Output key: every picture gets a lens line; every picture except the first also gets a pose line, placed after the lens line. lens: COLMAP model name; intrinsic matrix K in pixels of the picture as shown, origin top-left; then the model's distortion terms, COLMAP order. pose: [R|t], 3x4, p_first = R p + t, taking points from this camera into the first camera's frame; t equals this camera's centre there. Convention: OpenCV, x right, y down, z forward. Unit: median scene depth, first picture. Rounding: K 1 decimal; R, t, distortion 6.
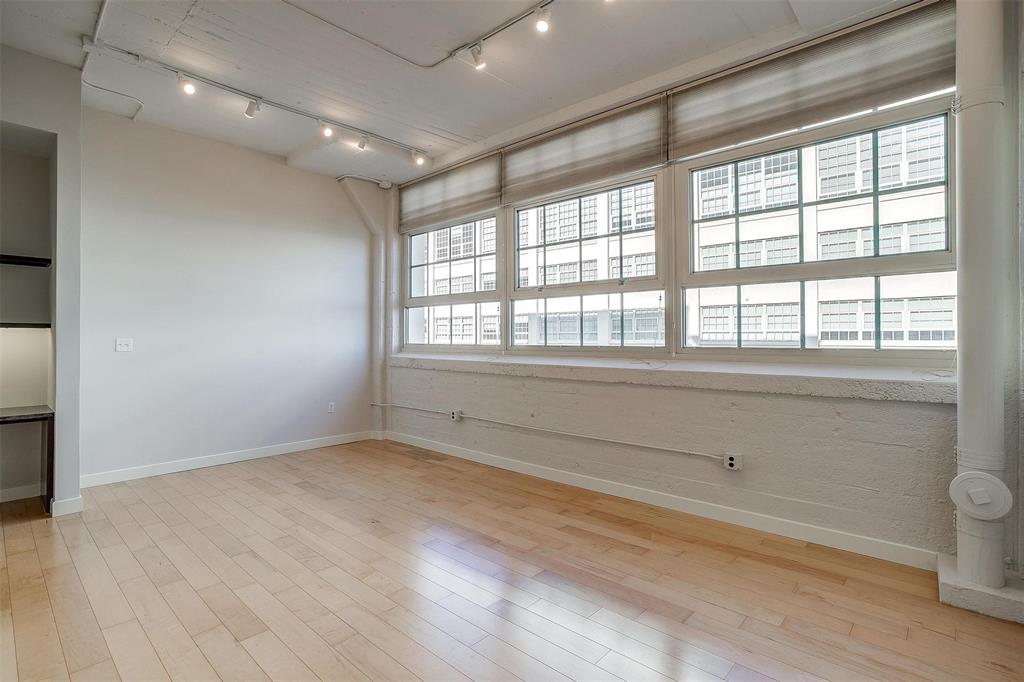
lens RADIAL K [[498.3, 0, 507.3], [0, 498.3, 333.9], [0, 0, 1]] dist [-0.049316, 0.024661]
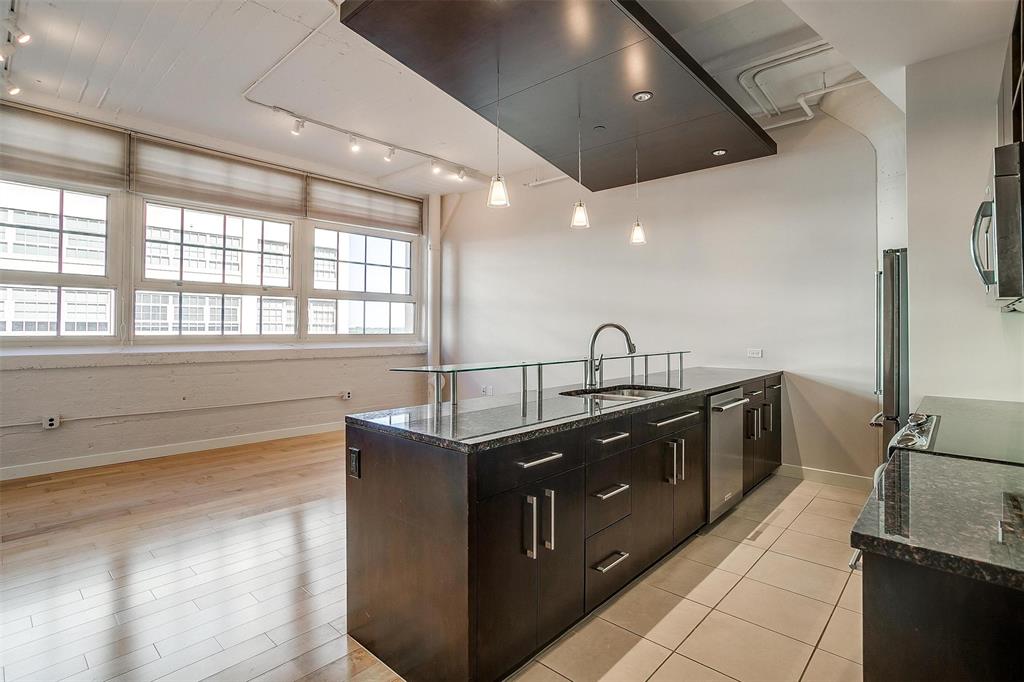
lens RADIAL K [[498.3, 0, 510.9], [0, 498.3, 320.5], [0, 0, 1]] dist [-0.049316, 0.024661]
pose [[-0.003221, 0.018384, 0.999826, -1.130453], [-0.010120, 0.999779, -0.018416, 0.004205], [-0.999944, -0.010178, -0.003035, 0.307868]]
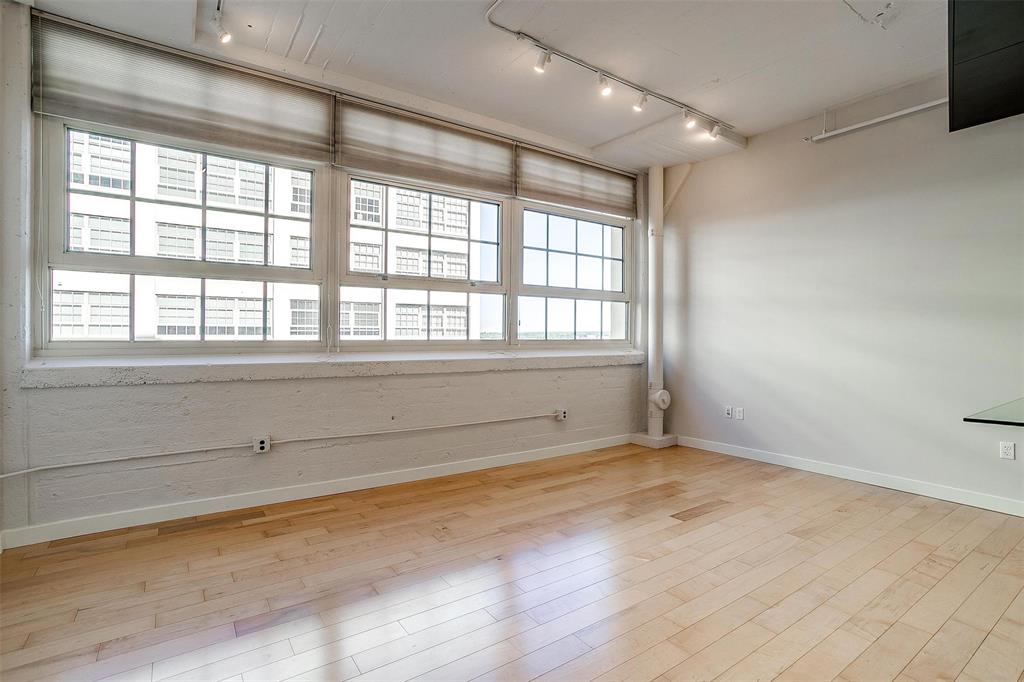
lens RADIAL K [[498.3, 0, 512.8], [0, 498.3, 336.6], [0, 0, 1]] dist [-0.049316, 0.024661]
pose [[0.213792, -0.002680, 0.976875, -0.851581], [-0.013989, 0.999885, 0.005804, 0.009198], [-0.976779, -0.014906, 0.213730, 0.651831]]
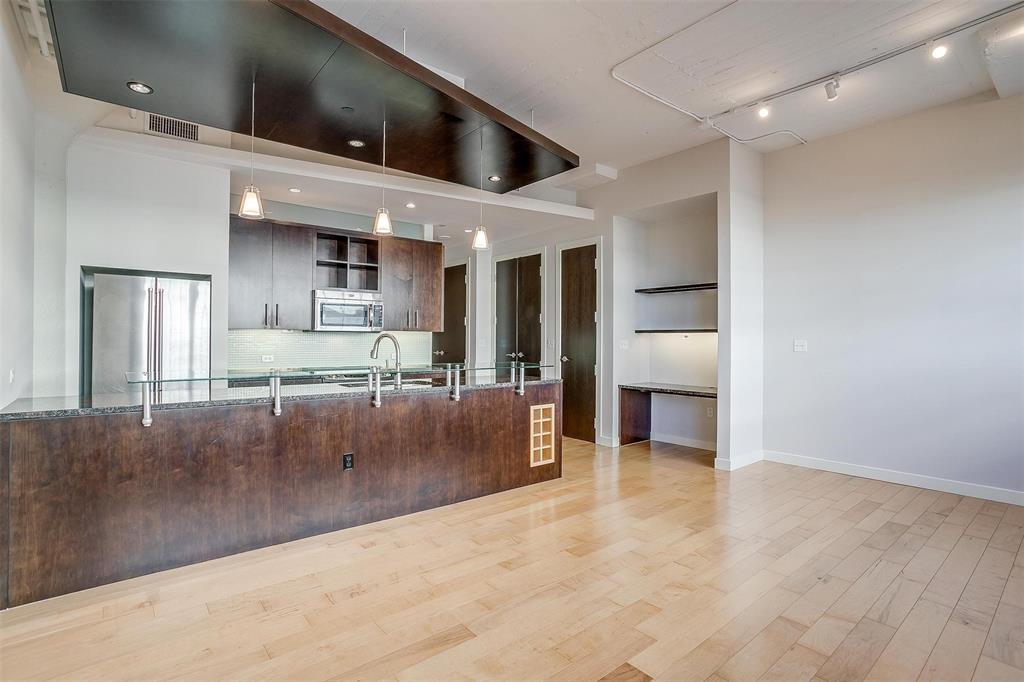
lens RADIAL K [[498.3, 0, 516.2], [0, 498.3, 338.3], [0, 0, 1]] dist [-0.049316, 0.024661]
pose [[-0.139853, -0.005148, -0.990159, 0.442338], [0.005331, 0.999968, -0.005952, 0.007653], [0.990158, -0.006111, -0.139821, 0.514825]]
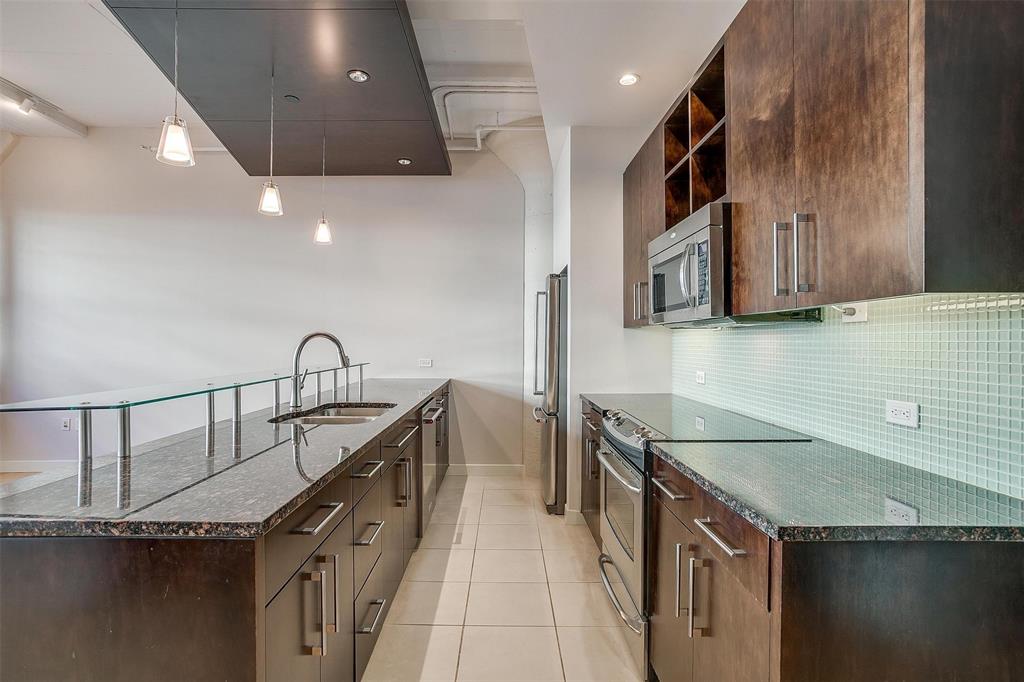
lens RADIAL K [[498.3, 0, 512.1], [0, 498.3, 342.5], [0, 0, 1]] dist [-0.049316, 0.024661]
pose [[-0.679218, -0.005463, 0.733916, -1.019481], [-0.011281, 0.999932, -0.002997, 0.004840], [-0.733850, -0.010315, -0.679234, 0.397015]]
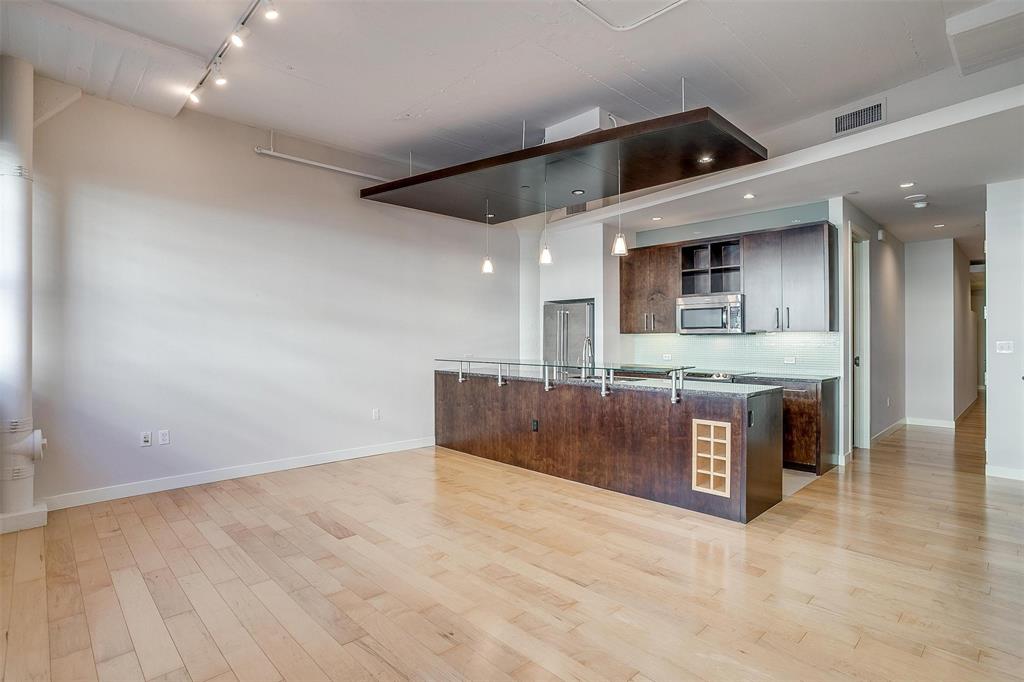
lens RADIAL K [[515.8, 0, 512.2], [0, 515.8, 335.4], [0, 0, 1]] dist [-0.030978, 0.011105]
pose [[-0.998199, -0.001737, 0.059958, -0.311100], [-0.002795, 0.999842, -0.017570, 0.010392], [-0.059918, -0.017706, -0.998046, 1.330788]]
